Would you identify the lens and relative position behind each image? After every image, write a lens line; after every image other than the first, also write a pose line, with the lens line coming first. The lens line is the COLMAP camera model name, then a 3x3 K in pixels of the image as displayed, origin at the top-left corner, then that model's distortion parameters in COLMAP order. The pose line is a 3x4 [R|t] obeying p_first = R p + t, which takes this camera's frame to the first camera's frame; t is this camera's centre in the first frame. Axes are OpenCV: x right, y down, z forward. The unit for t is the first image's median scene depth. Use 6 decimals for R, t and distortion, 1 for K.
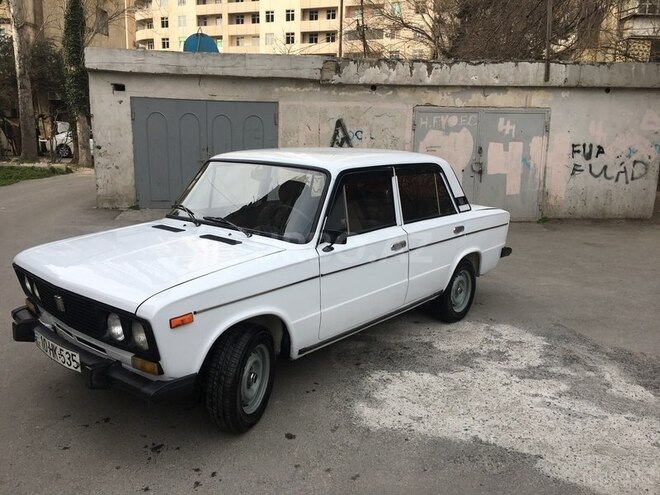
lens RADIAL K [[557.6, 0, 331.3], [0, 557.6, 248.5], [0, 0, 1]] dist [0.061762, -0.062004]
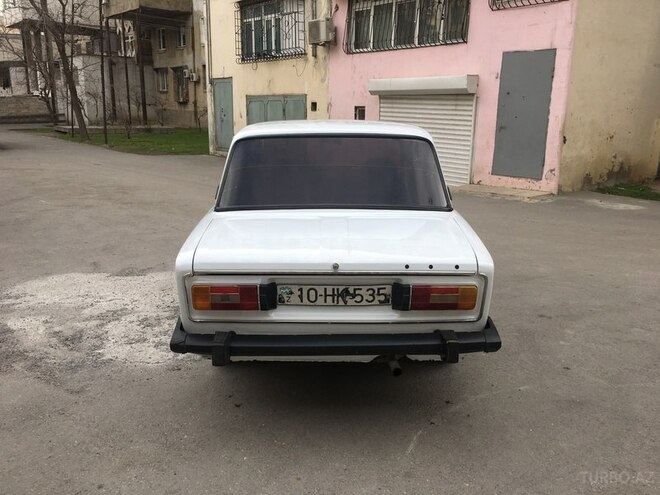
lens RADIAL K [[557.6, 0, 331.5], [0, 557.6, 247.0], [0, 0, 1]] dist [0.061762, -0.062004]
pose [[-0.752154, 0.120753, -0.647830, 0.281359], [-0.161796, 0.919139, 0.359175, -0.141044], [0.638817, 0.374971, -0.671796, 0.750304]]
